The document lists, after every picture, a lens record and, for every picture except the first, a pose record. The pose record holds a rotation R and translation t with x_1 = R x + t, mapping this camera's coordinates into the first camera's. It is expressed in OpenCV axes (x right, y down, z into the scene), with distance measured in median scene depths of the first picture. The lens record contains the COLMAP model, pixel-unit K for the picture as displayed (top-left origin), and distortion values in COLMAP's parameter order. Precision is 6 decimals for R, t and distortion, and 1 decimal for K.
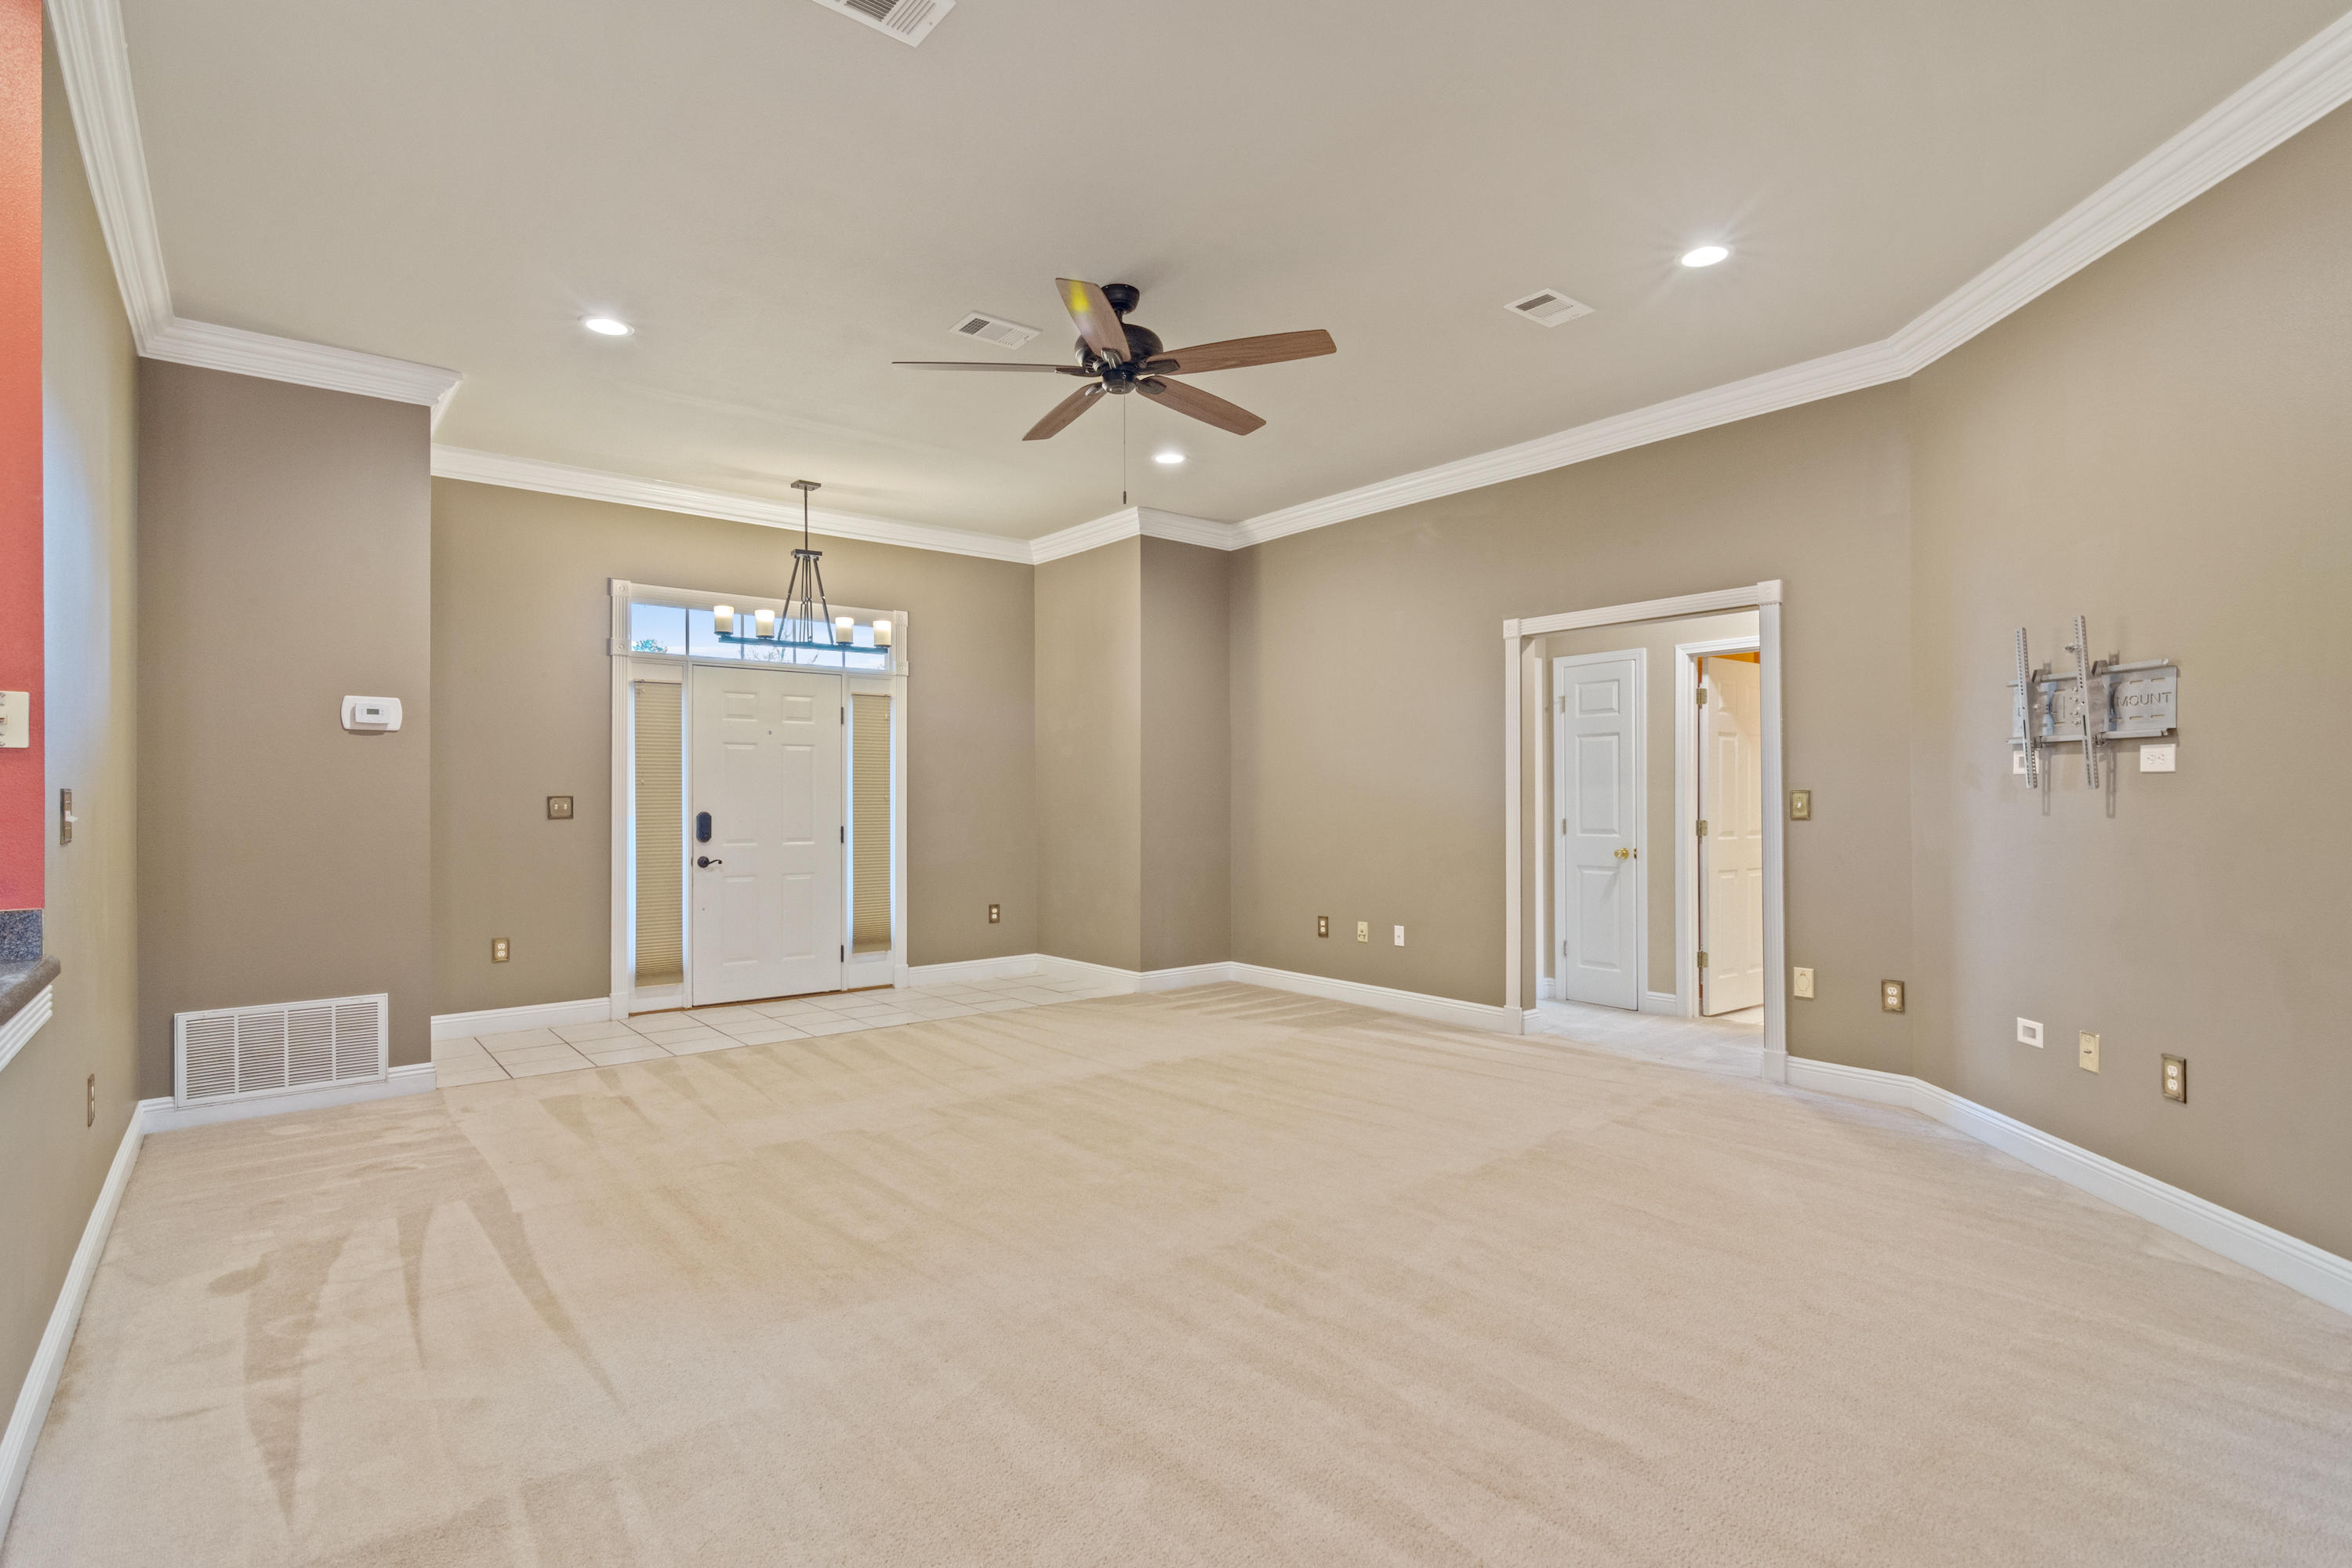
lens RADIAL K [[1144.1, 0, 1199.9], [0, 1144.1, 790.2], [0, 0, 1]] dist [0.003639, 0.000314]
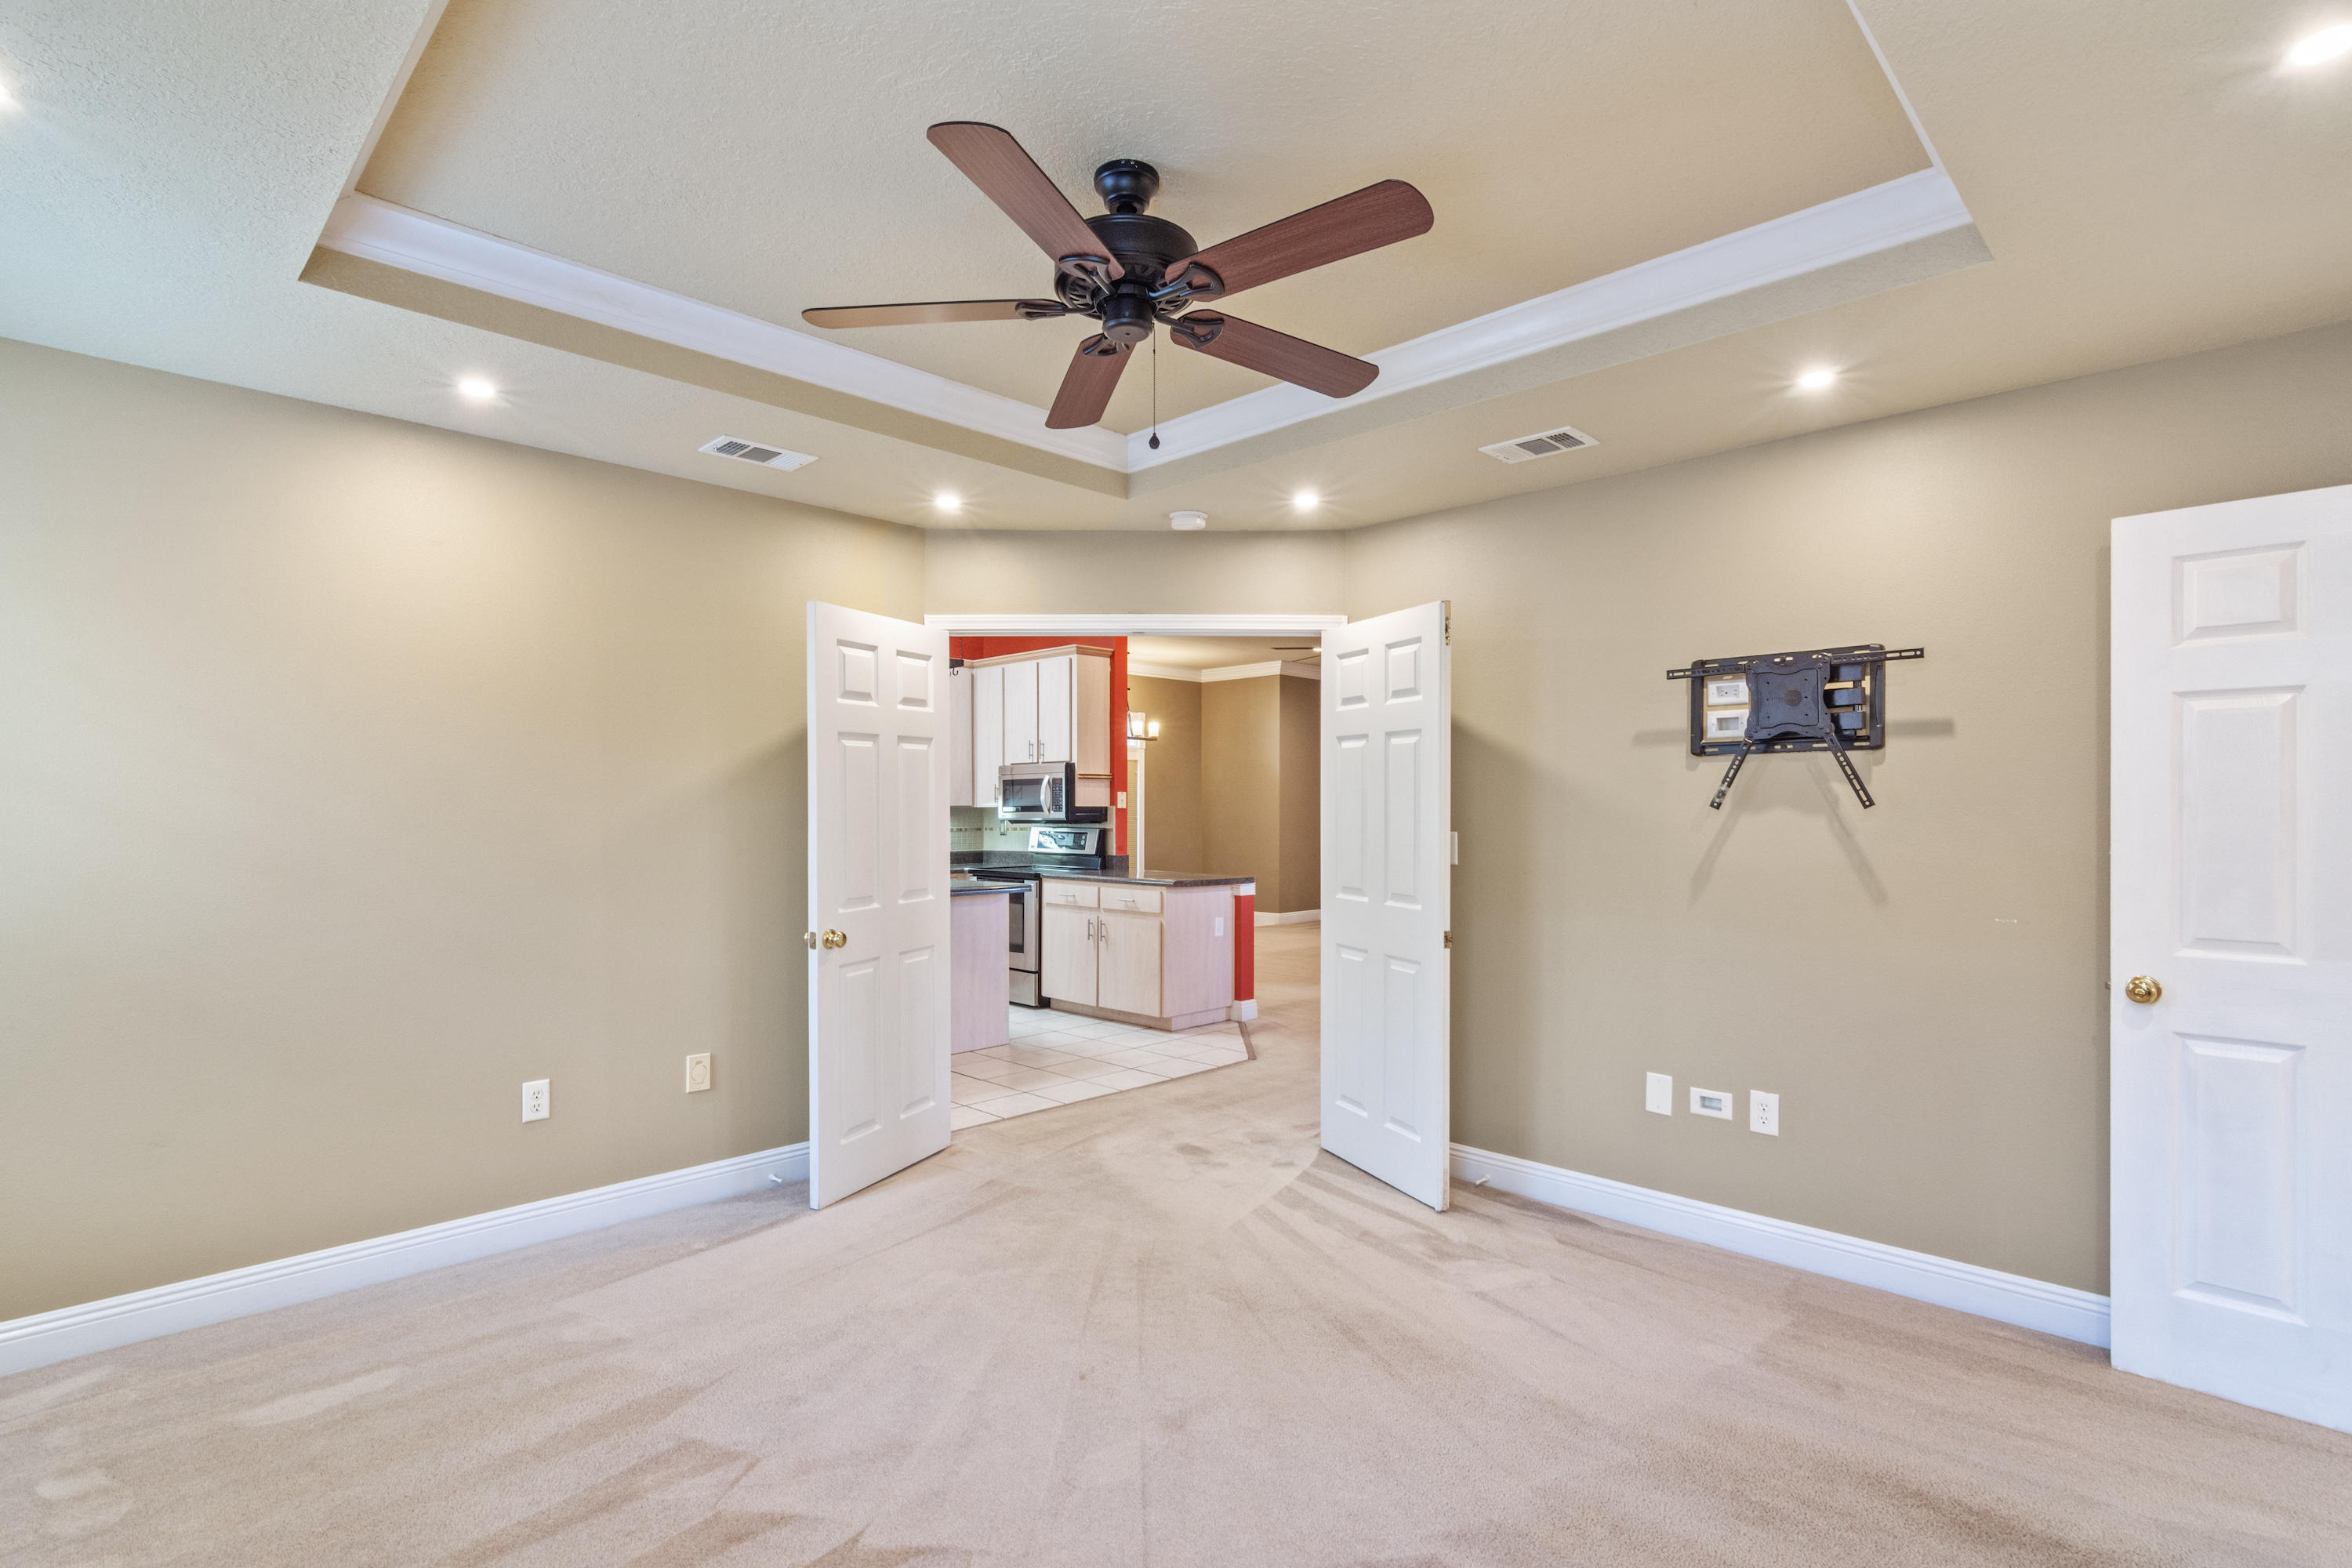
lens RADIAL K [[1127.2, 0, 1178.2], [0, 1127.2, 820.7], [0, 0, 1]] dist [0.003146, 0.000840]
pose [[0.994984, 0.004024, 0.099955, -0.431481], [-0.005680, 0.999851, 0.016292, -0.020044], [-0.099874, -0.016778, 0.994859, -0.855366]]
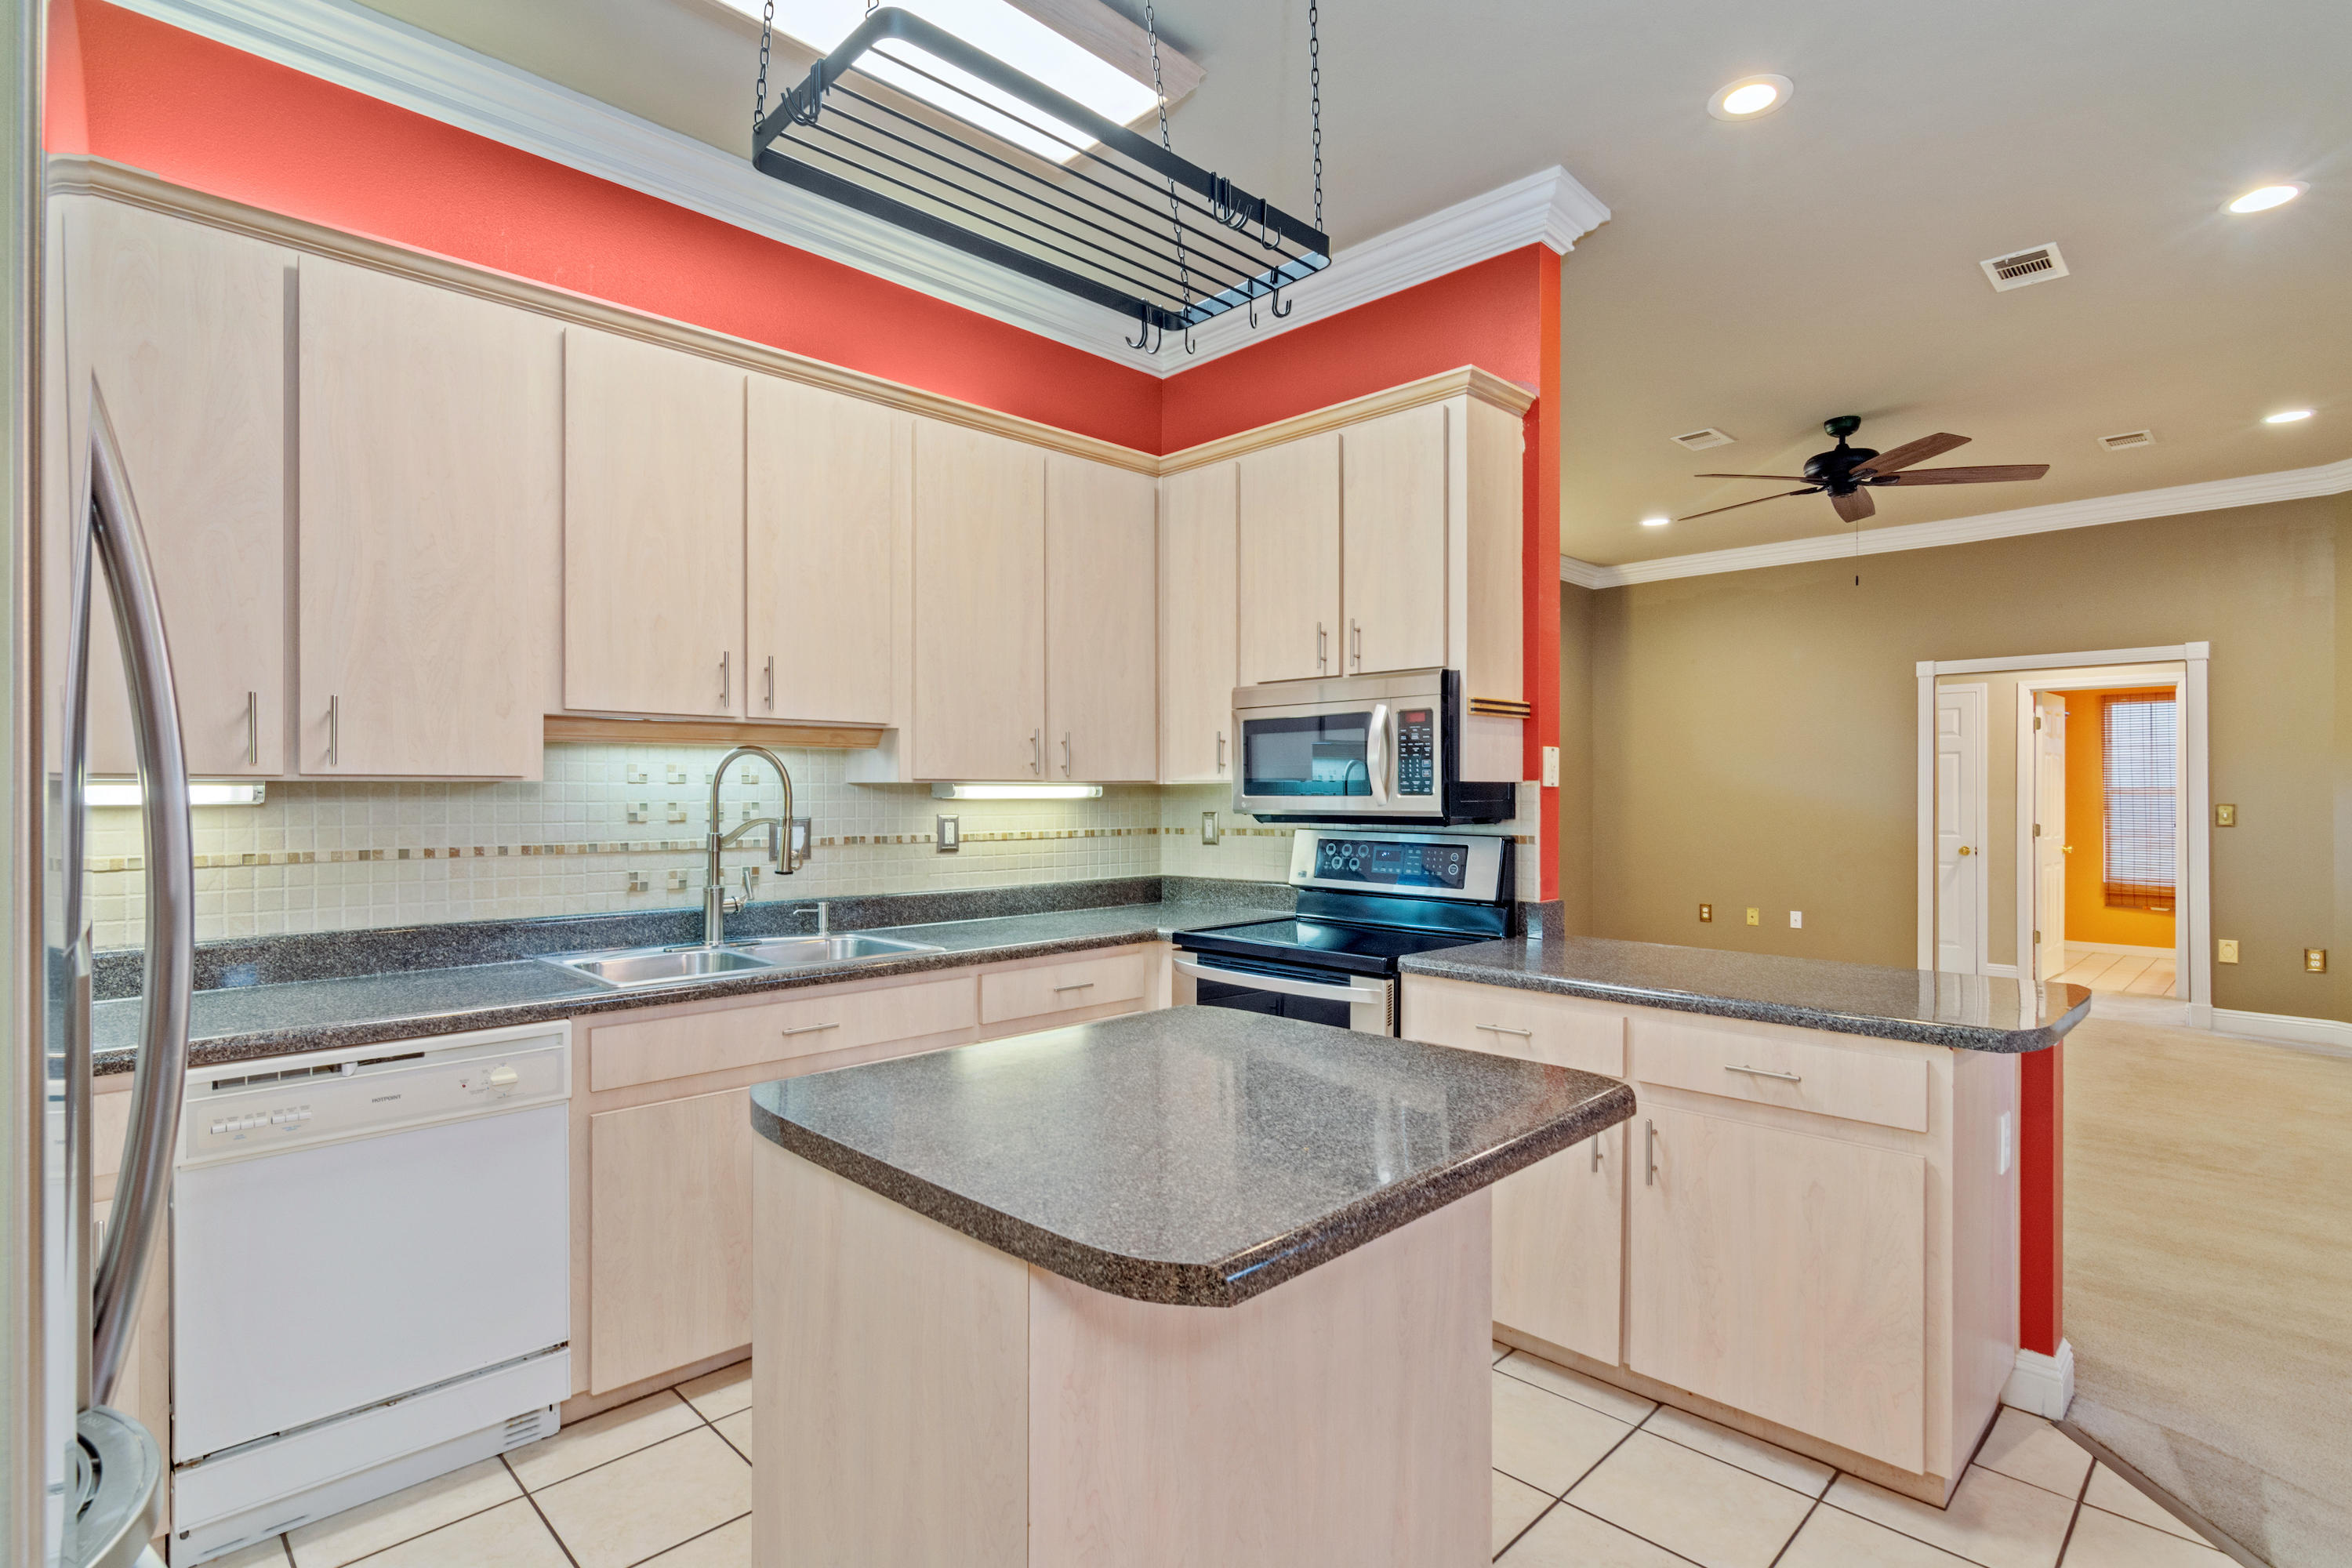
lens RADIAL K [[1144.1, 0, 1199.9], [0, 1144.1, 790.2], [0, 0, 1]] dist [0.003639, 0.000314]
pose [[0.994599, 0.003770, 0.103724, -0.576073], [-0.004497, 0.999967, 0.006775, -0.014429], [-0.103695, -0.007205, 0.994583, -0.132468]]
